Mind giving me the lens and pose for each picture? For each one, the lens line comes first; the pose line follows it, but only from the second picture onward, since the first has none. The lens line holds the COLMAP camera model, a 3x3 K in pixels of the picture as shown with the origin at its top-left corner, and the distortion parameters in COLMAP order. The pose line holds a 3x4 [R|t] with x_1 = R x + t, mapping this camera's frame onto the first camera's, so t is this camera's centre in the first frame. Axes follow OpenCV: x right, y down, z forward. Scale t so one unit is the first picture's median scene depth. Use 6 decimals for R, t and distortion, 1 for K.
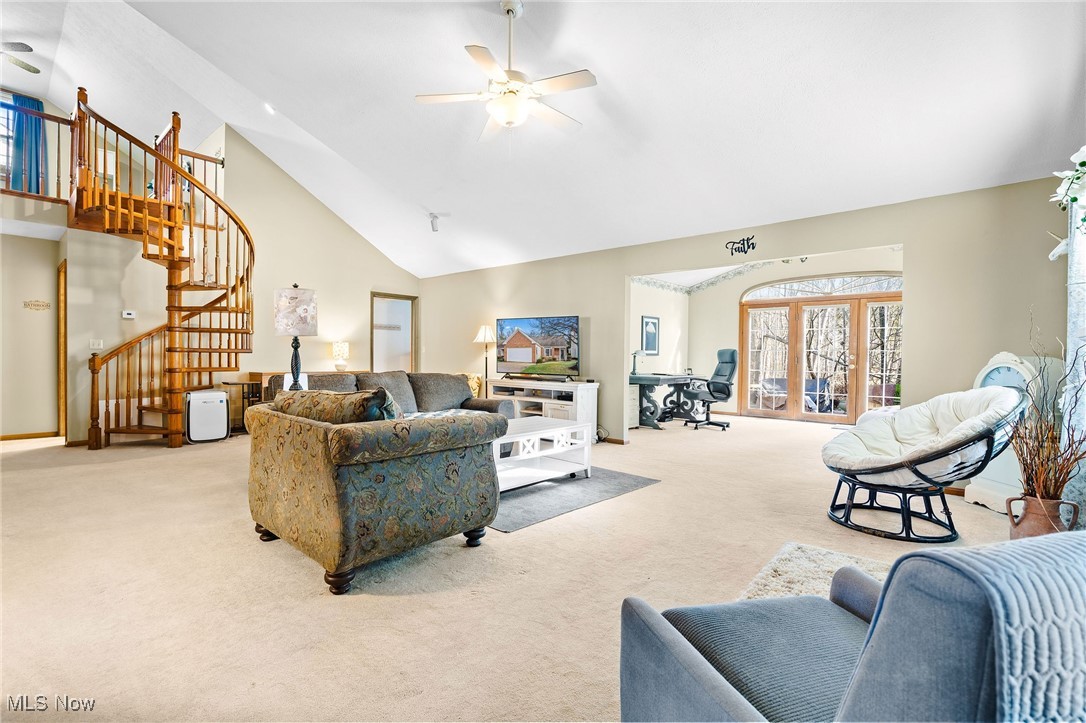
lens RADIAL K [[495.7, 0, 533.4], [0, 495.7, 357.7], [0, 0, 1]] dist [-0.003500, 0.003468]
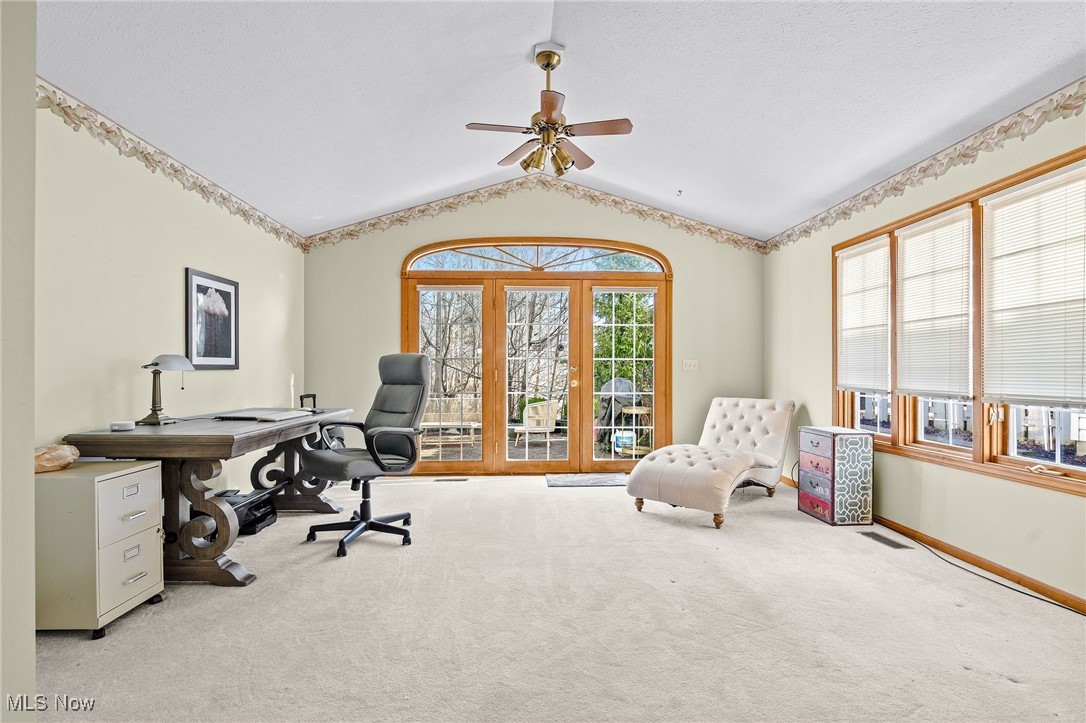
lens RADIAL K [[495.7, 0, 529.4], [0, 495.7, 371.3], [0, 0, 1]] dist [-0.003500, 0.003468]
pose [[0.731568, -0.014915, 0.681605, 0.164882], [0.012802, 0.999885, 0.008139, -0.003216], [-0.681648, 0.002772, 0.731675, 0.584021]]
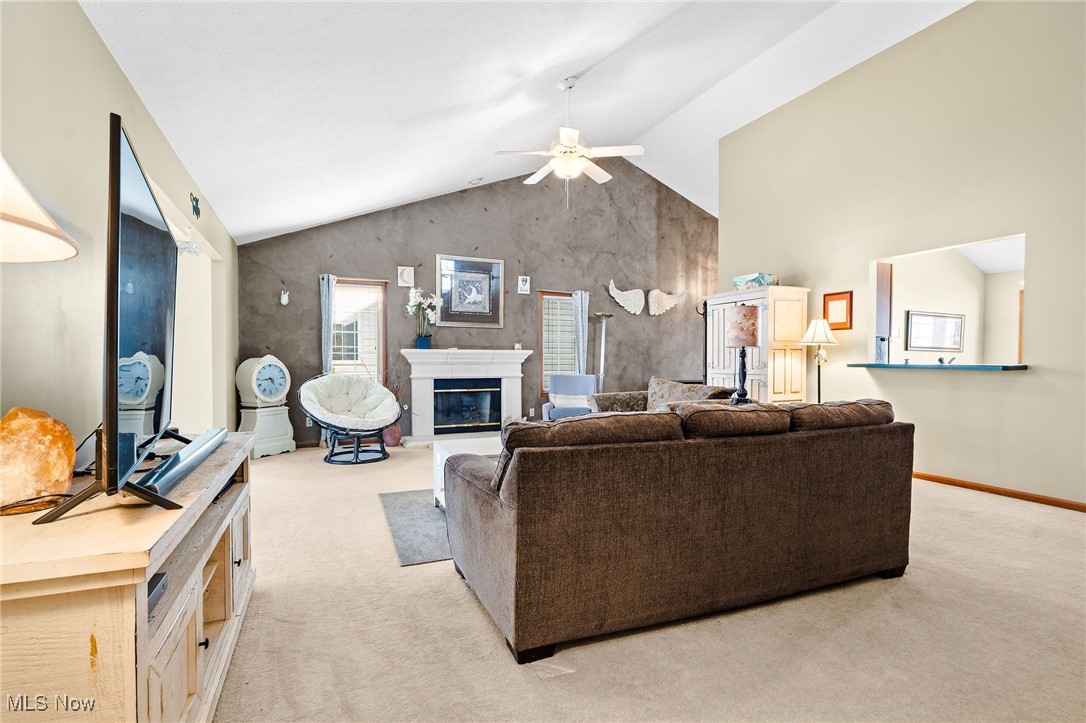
lens RADIAL K [[495.7, 0, 533.1], [0, 495.7, 368.4], [0, 0, 1]] dist [-0.003500, 0.003468]
pose [[-0.910281, -0.020033, 0.413506, -0.224528], [-0.009749, 0.999589, 0.026965, -0.008881], [-0.413877, 0.020514, -0.910102, 0.987415]]
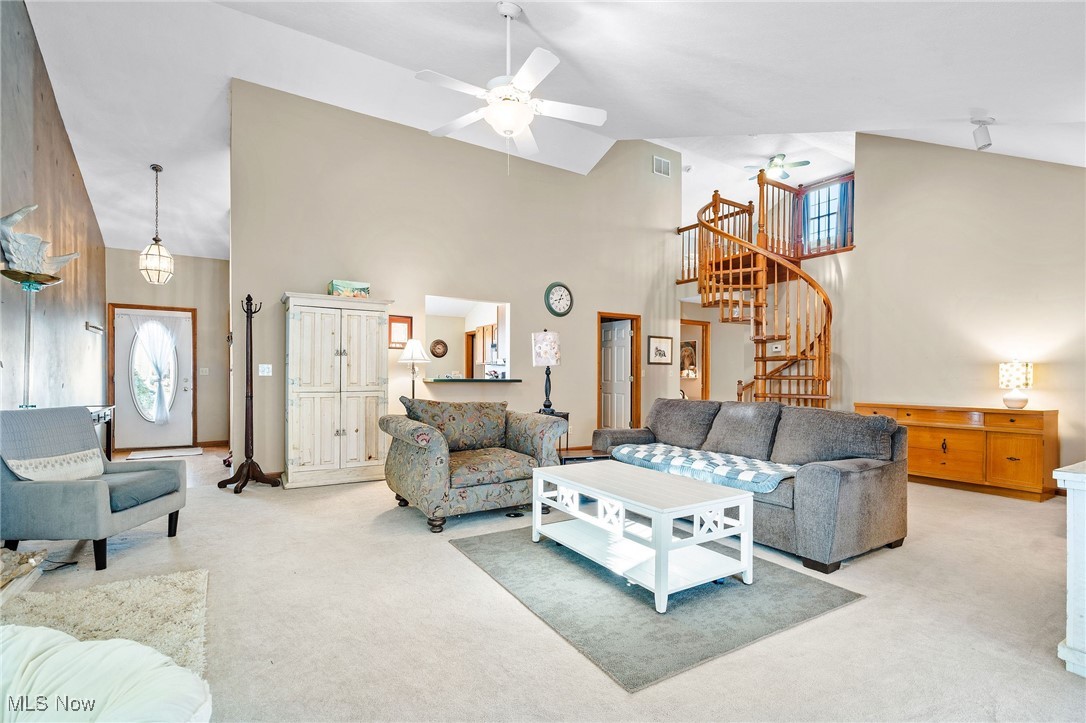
lens RADIAL K [[495.7, 0, 532.8], [0, 495.7, 382.1], [0, 0, 1]] dist [-0.003500, 0.003468]
pose [[-0.280064, -0.001543, -0.959980, 0.377829], [-0.013142, 0.999911, 0.002227, -0.000296], [0.959892, 0.013240, -0.280059, 0.591494]]
